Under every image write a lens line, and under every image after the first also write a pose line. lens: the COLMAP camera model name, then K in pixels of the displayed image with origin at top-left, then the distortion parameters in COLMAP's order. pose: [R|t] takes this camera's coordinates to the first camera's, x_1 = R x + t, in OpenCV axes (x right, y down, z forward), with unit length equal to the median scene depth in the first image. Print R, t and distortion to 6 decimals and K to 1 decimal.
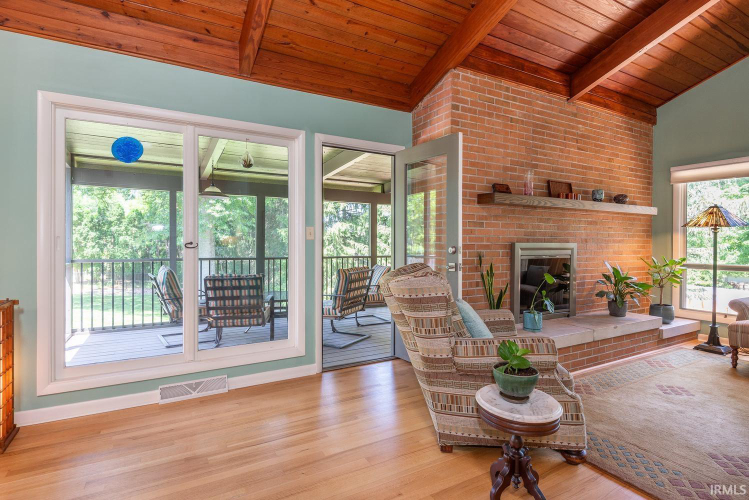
lens RADIAL K [[385.0, 0, 374.1], [0, 385.0, 247.5], [0, 0, 1]] dist [0.001693, -0.000257]
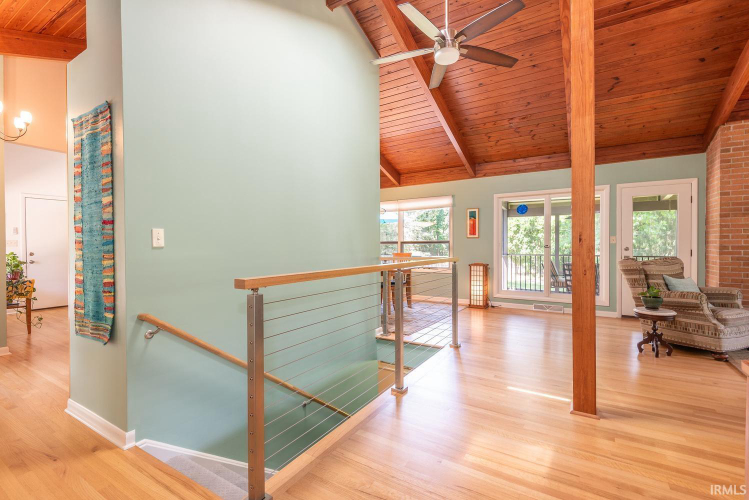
lens RADIAL K [[339.4, 0, 373.1], [0, 339.4, 249.3], [0, 0, 1]] dist [0.000303, -0.000034]
pose [[0.487572, 0.005204, -0.873067, 0.586510], [-0.005317, 0.999981, 0.002991, 0.008338], [0.873067, 0.003184, 0.487590, -0.667914]]
